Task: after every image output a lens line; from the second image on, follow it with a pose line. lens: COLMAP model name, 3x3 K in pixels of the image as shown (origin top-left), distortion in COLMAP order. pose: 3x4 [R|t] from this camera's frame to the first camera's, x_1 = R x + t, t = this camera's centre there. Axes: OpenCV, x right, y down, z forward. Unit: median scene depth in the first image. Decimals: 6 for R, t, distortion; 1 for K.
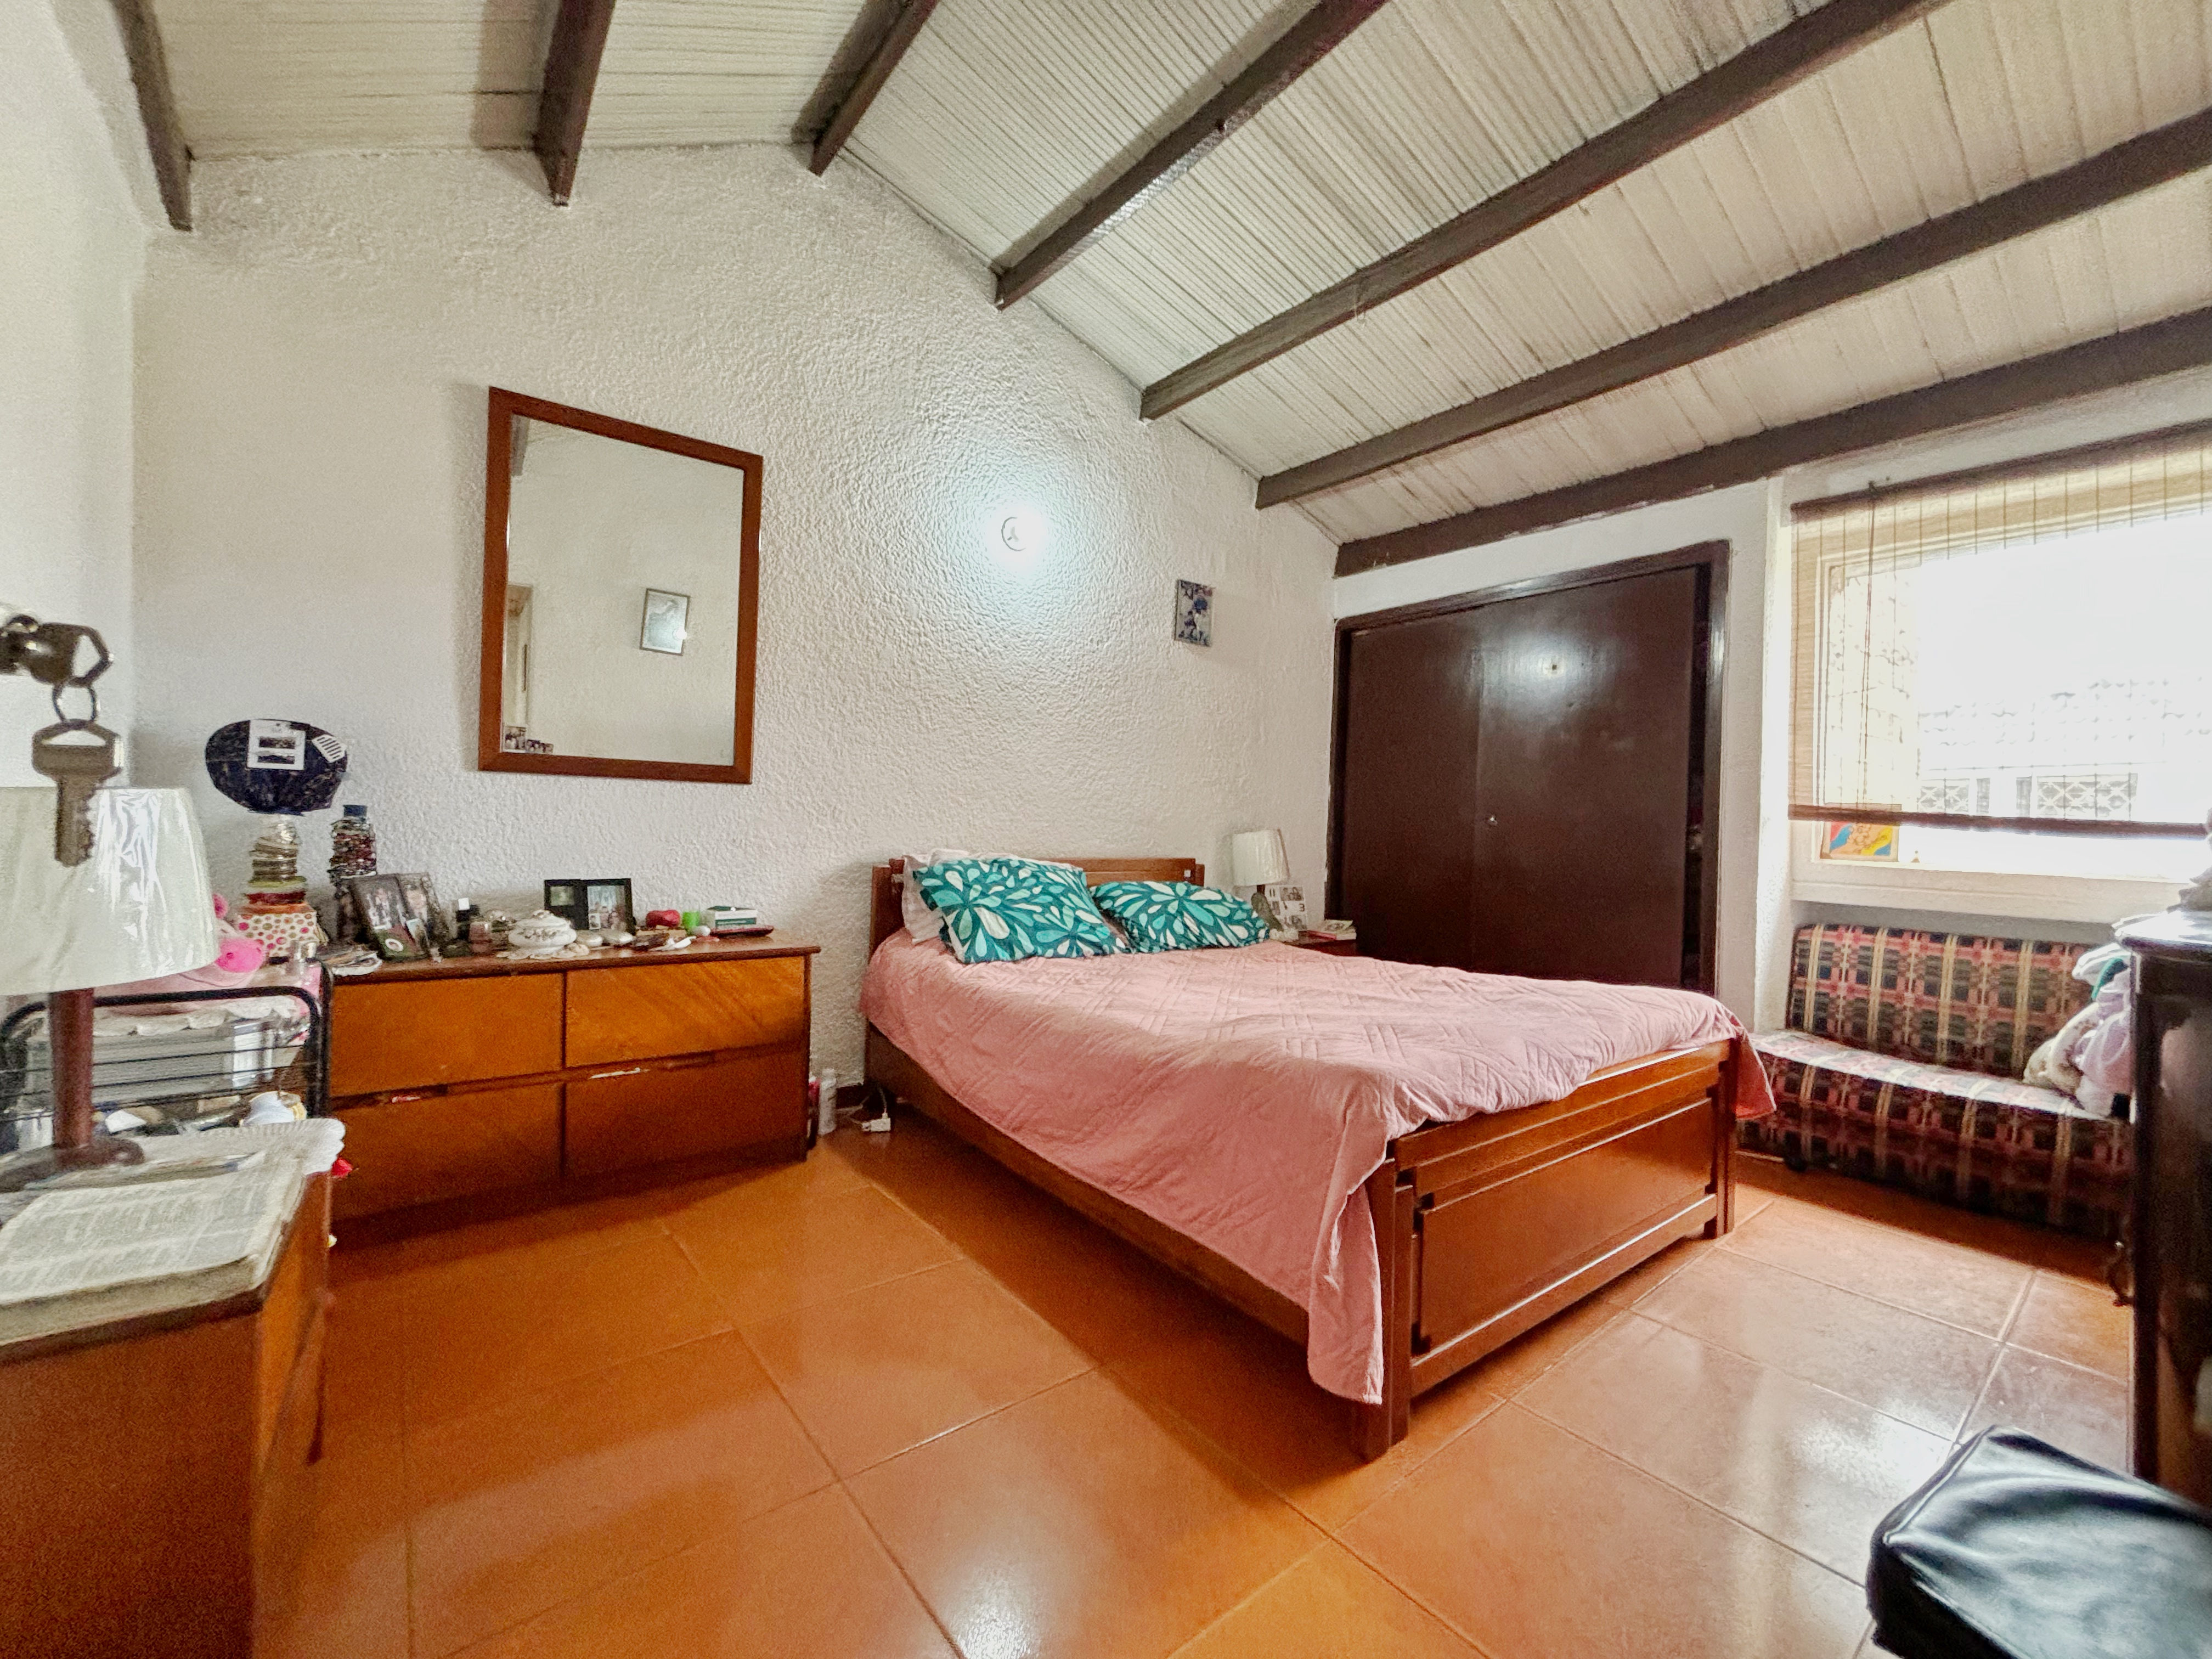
lens RADIAL K [[892.1, 0, 1102.6], [0, 892.1, 820.6], [0, 0, 1]] dist [0.025813, 0.000052]
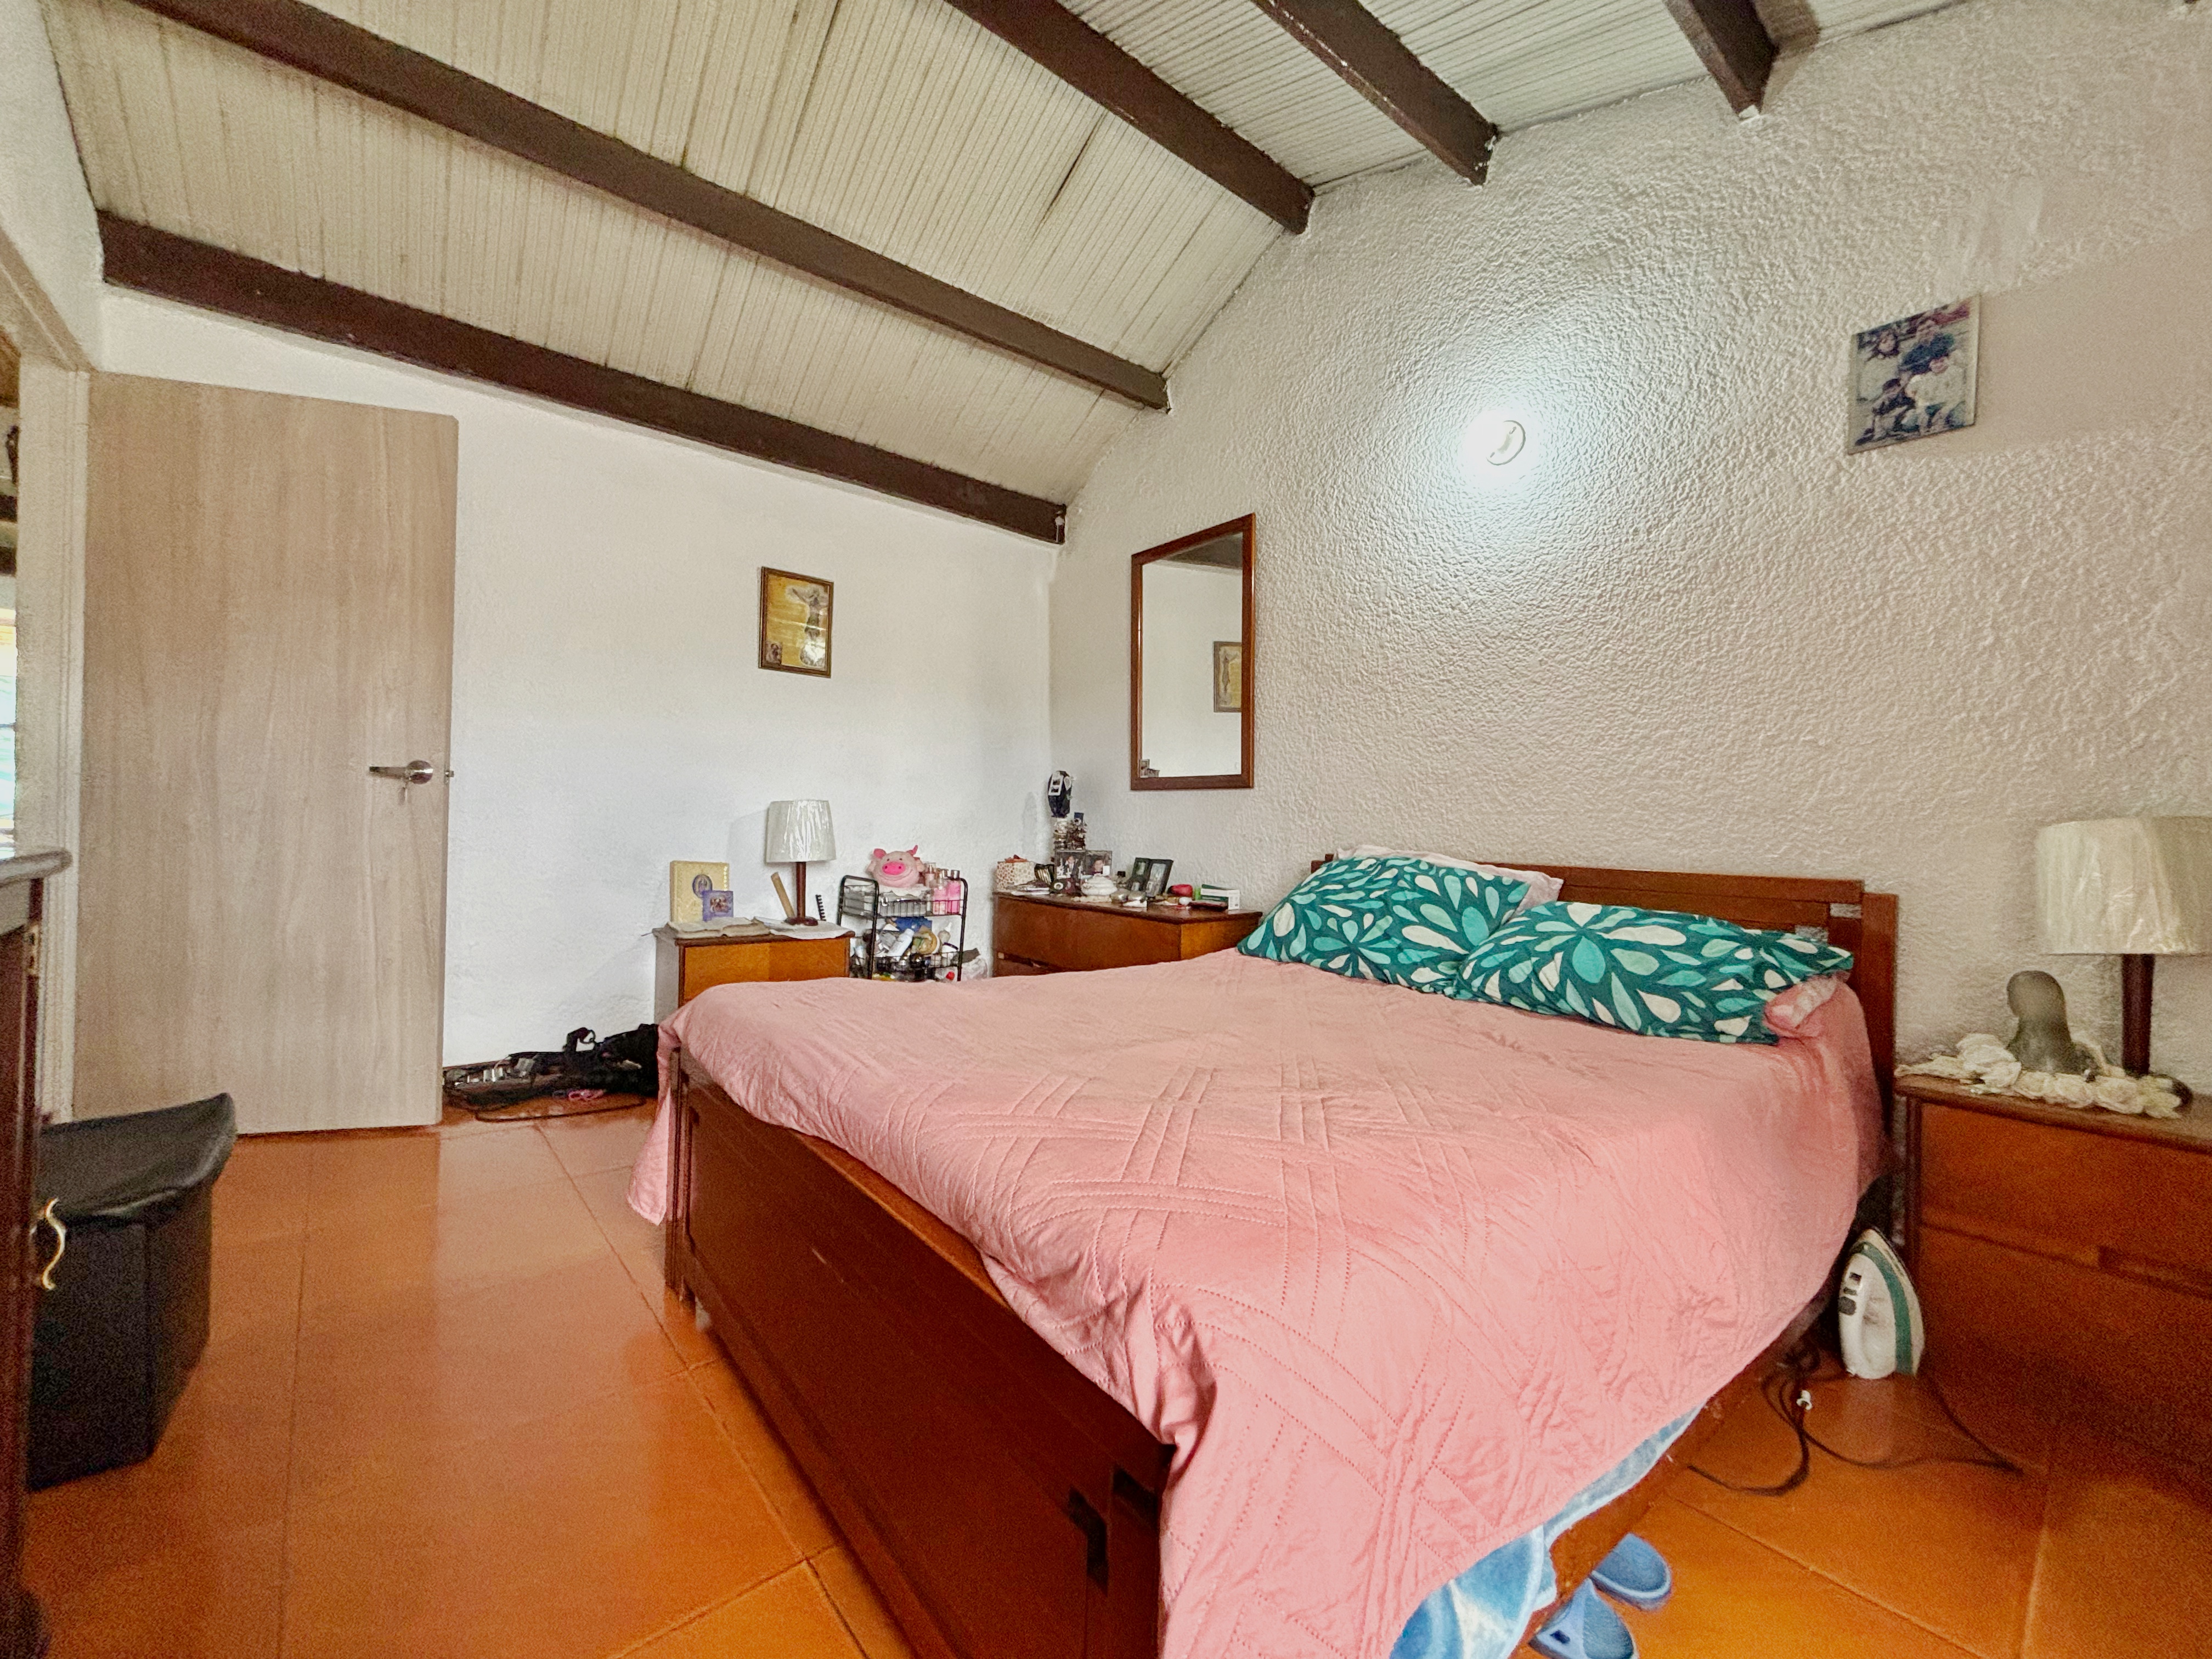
lens RADIAL K [[890.0, 0, 1106.0], [0, 890.0, 829.5], [0, 0, 1]] dist [-0.021461, -0.000064]
pose [[0.019344, -0.021439, -0.999583, 0.834341], [-0.019767, 0.999566, -0.021821, 0.047165], [0.999617, 0.020181, 0.018912, 0.832909]]
